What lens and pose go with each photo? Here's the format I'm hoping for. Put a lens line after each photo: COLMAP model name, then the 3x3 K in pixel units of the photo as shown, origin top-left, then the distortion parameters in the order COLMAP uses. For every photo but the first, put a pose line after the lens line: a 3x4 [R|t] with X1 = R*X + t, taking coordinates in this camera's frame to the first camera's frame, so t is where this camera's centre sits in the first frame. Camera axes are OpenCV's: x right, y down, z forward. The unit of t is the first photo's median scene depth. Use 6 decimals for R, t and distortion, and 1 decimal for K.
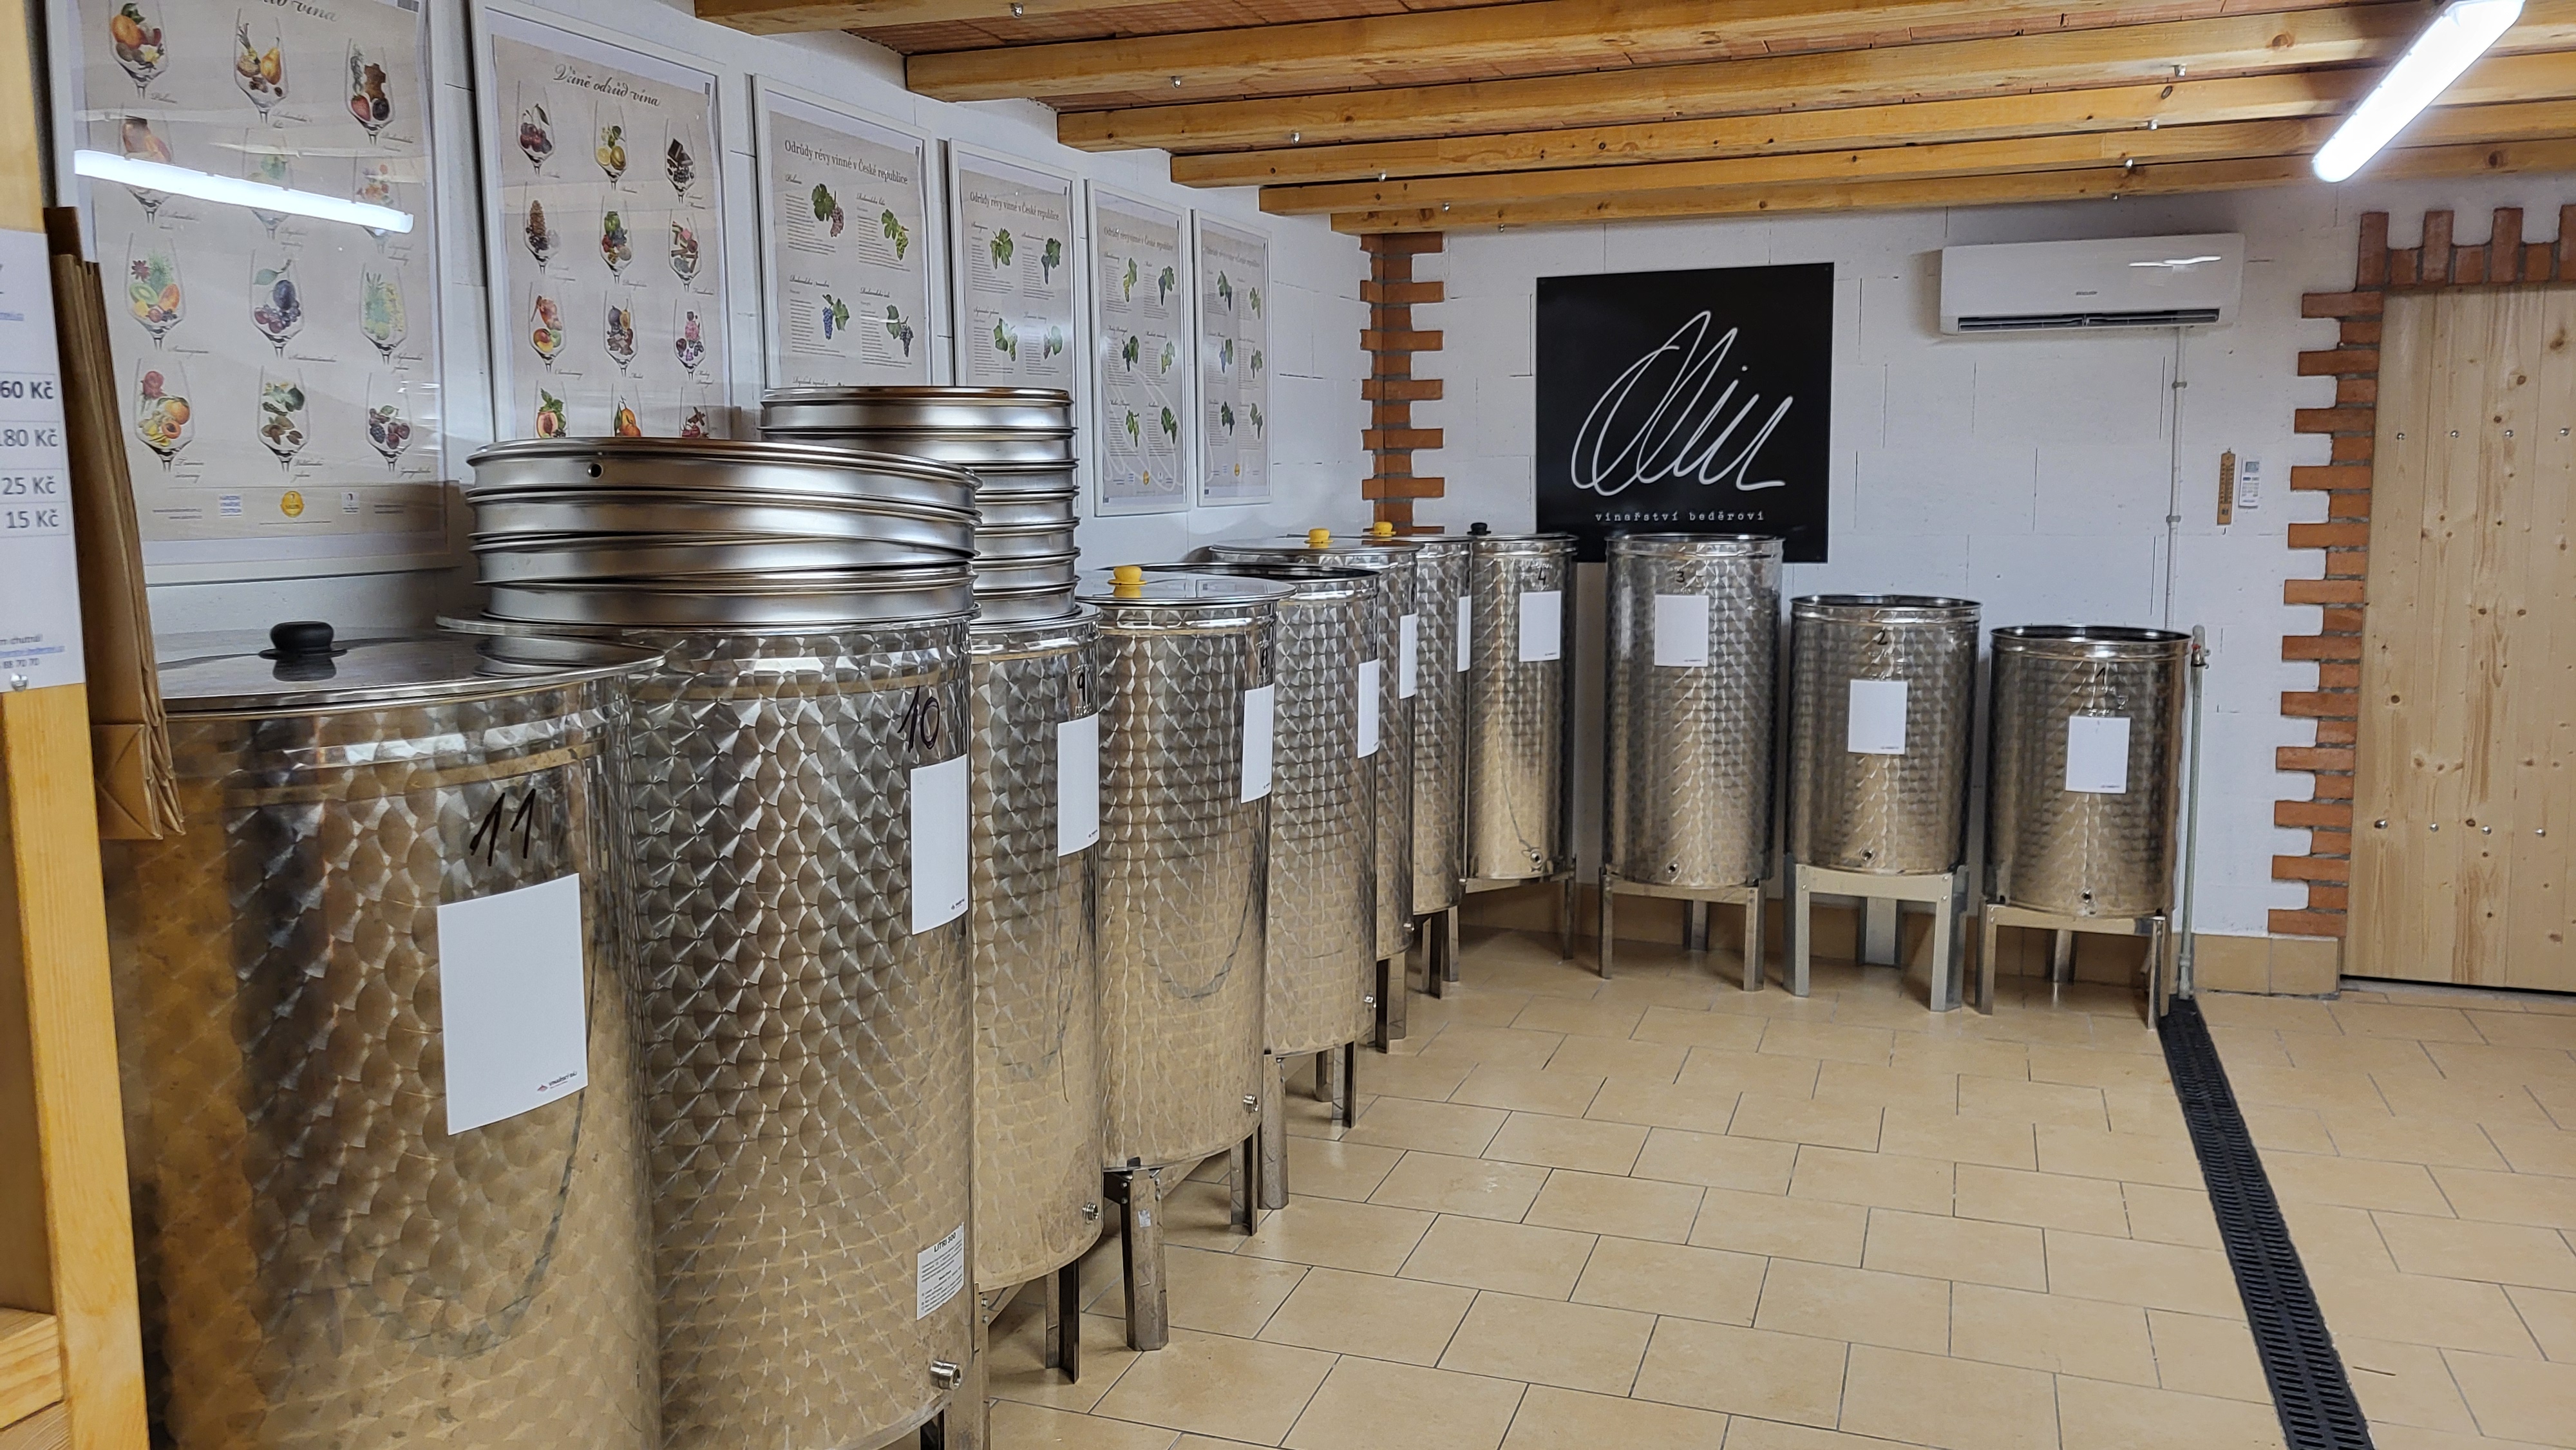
lens RADIAL K [[1937.9, 0, 1271.3], [0, 1937.9, 715.6], [0, 0, 1]] dist [0.014060, 0.001832]
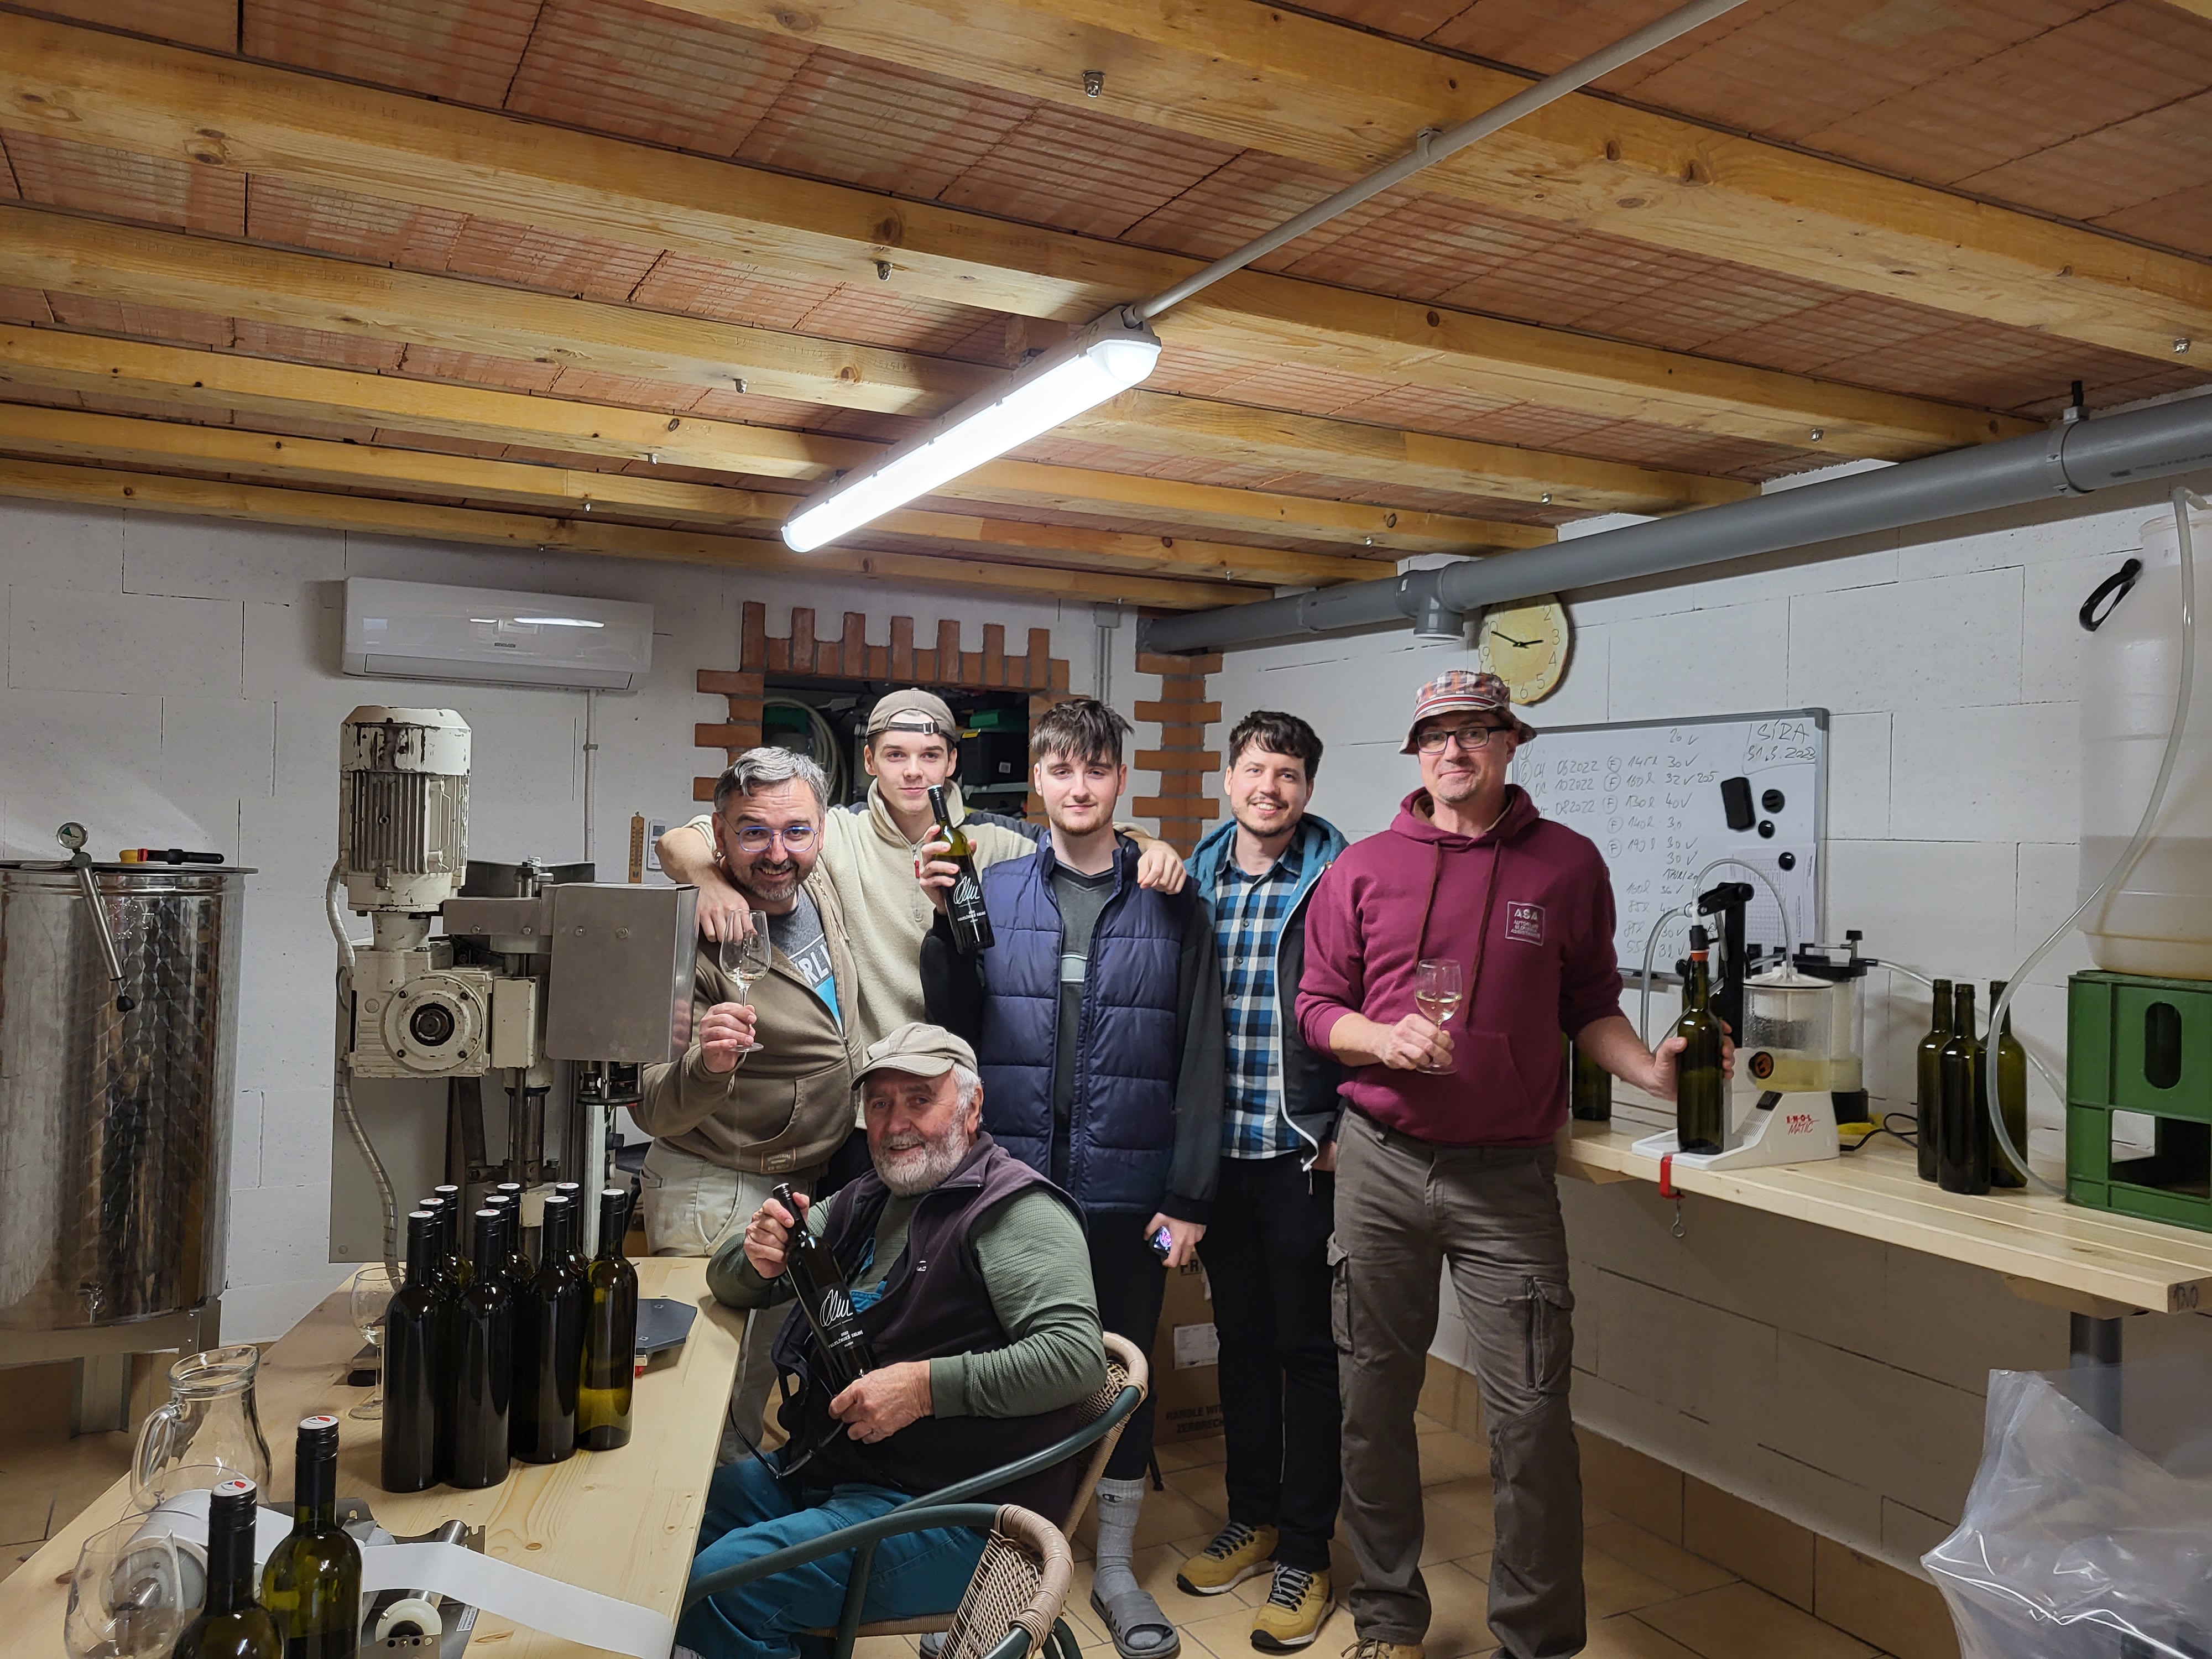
lens RADIAL K [[1687.2, 0, 1101.1], [0, 1687.2, 827.4], [0, 0, 1]] dist [0.025371, 0.000538]
pose [[0.674202, 0.030592, 0.737913, 0.007423], [0.065406, 0.992743, -0.100916, -0.025898], [-0.735645, 0.116302, 0.667308, 0.239020]]
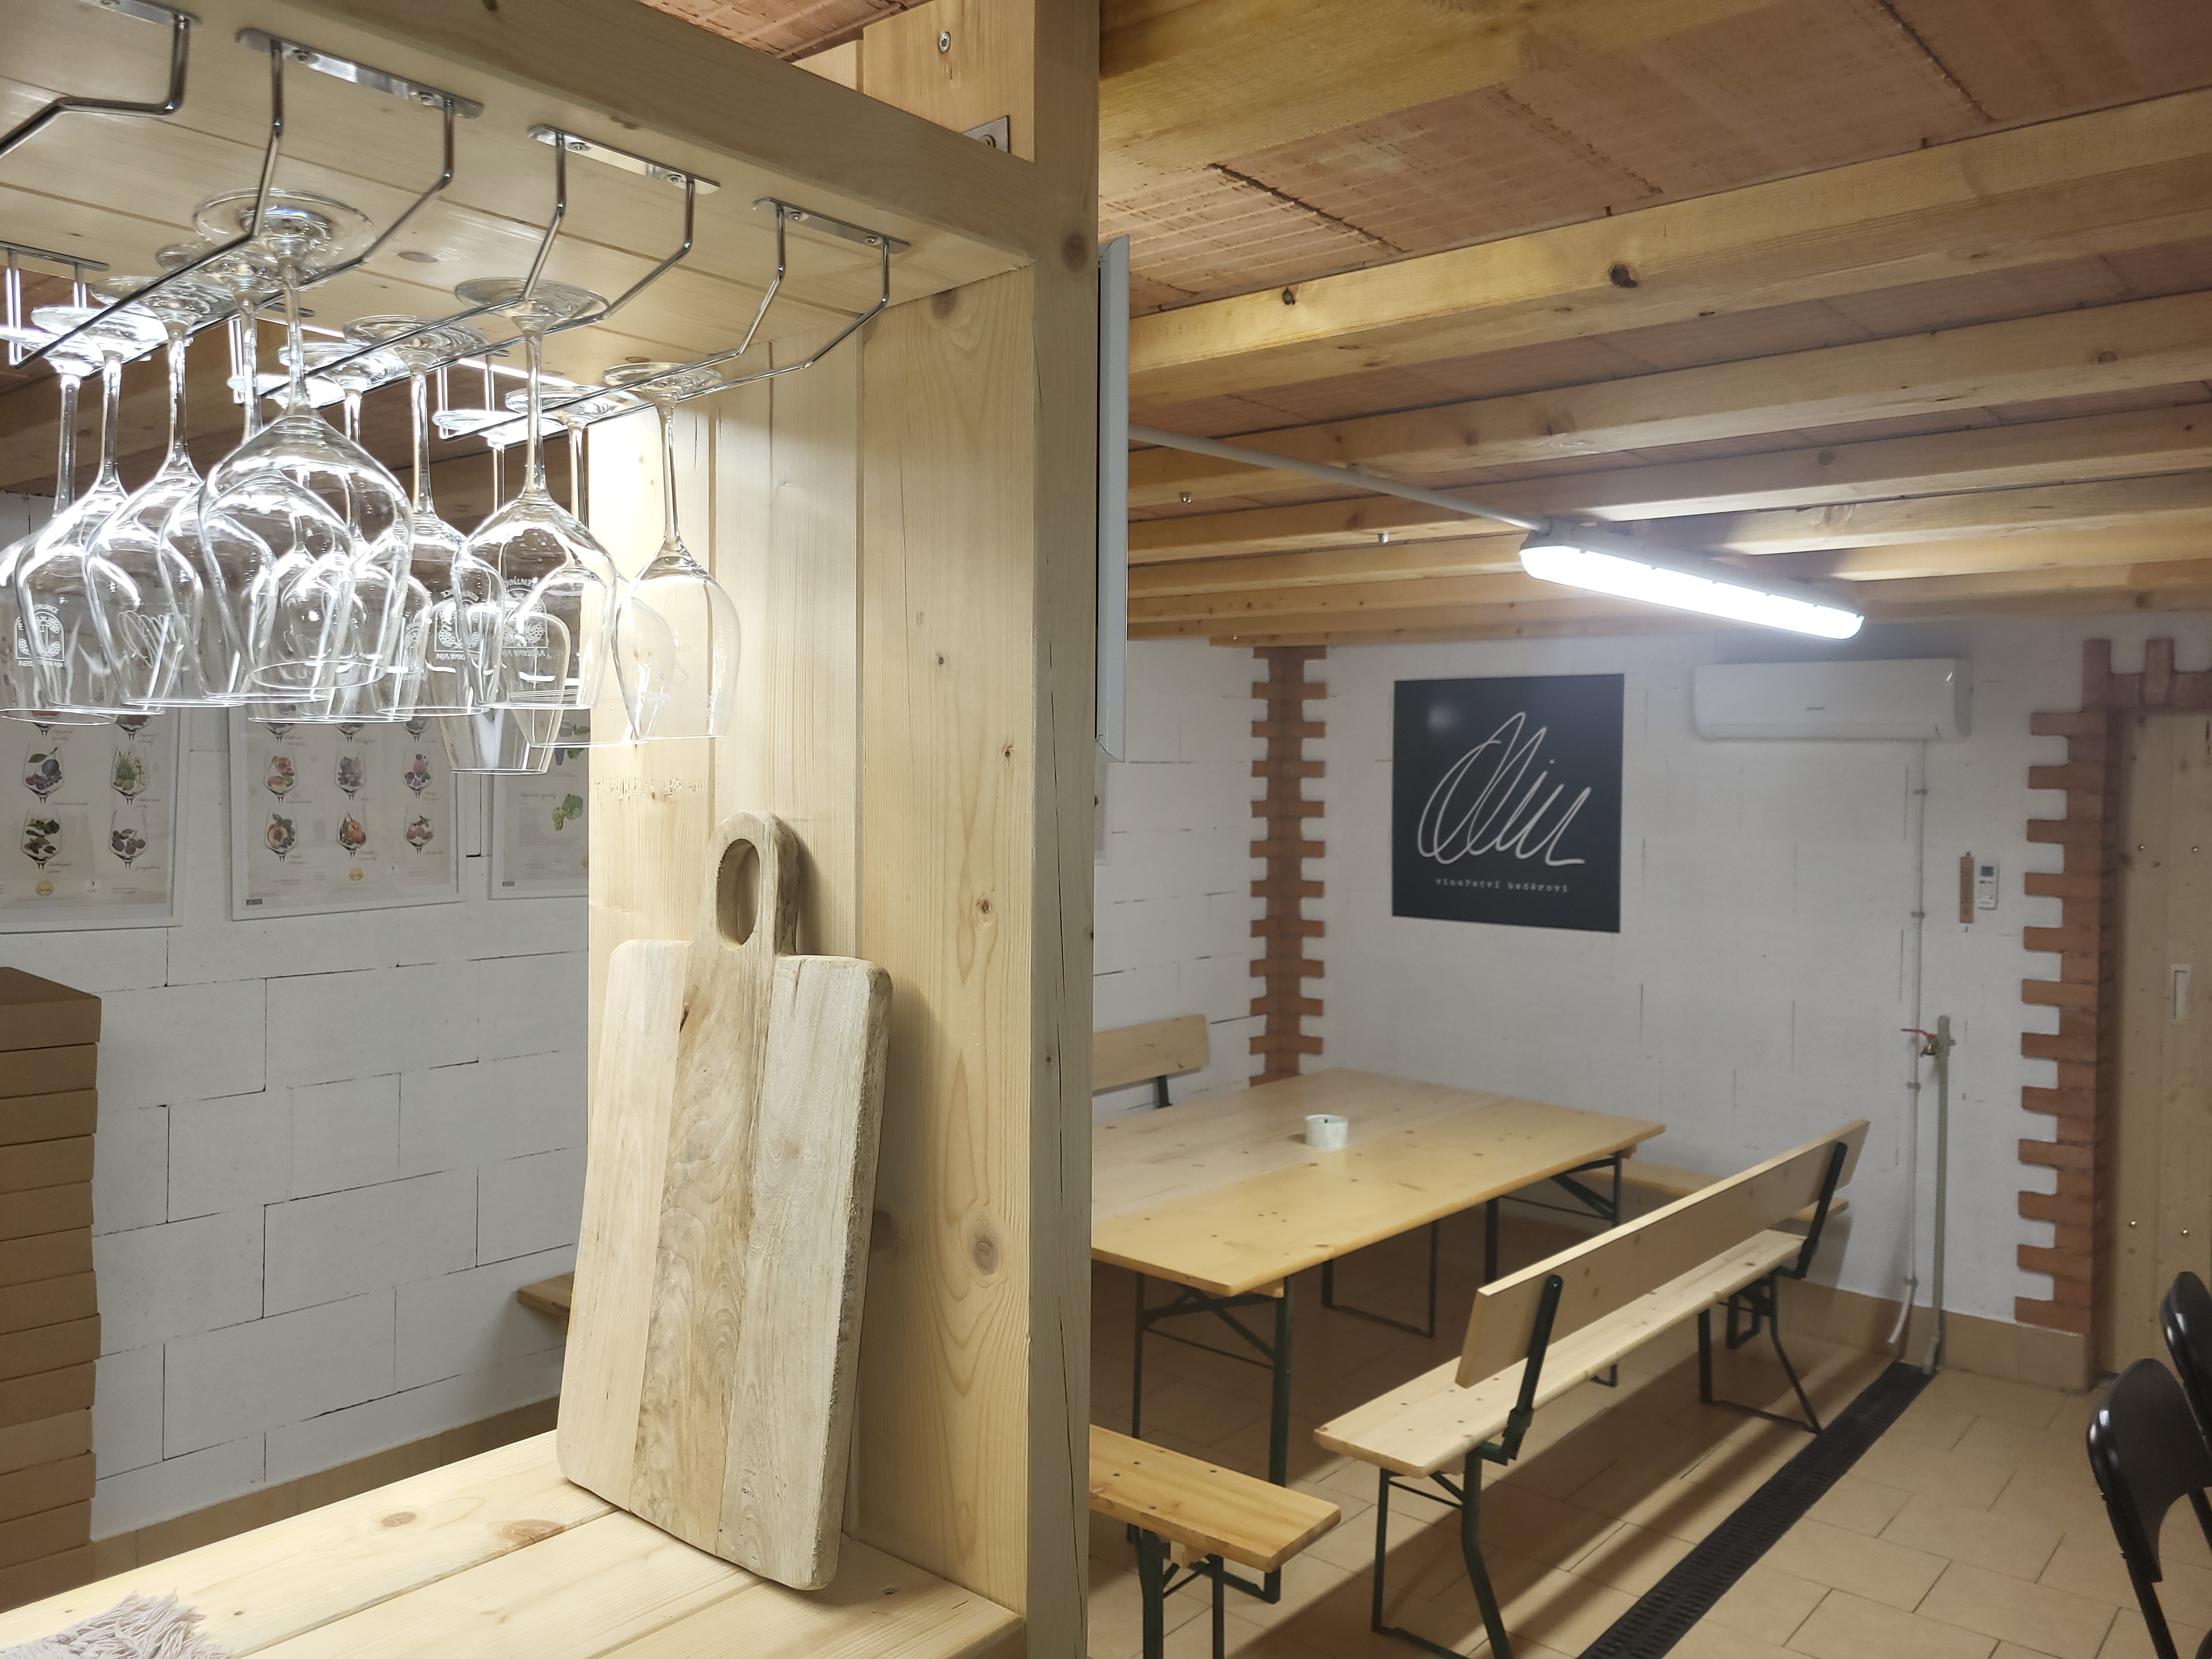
lens RADIAL K [[1687.2, 0, 1109.6], [0, 1687.2, 827.6], [0, 0, 1]] dist [0.025371, 0.000538]
pose [[0.938389, 0.038009, -0.343484, 0.371843], [-0.068609, 0.994639, -0.077374, -0.046685], [0.338702, 0.096173, 0.935966, -0.035490]]
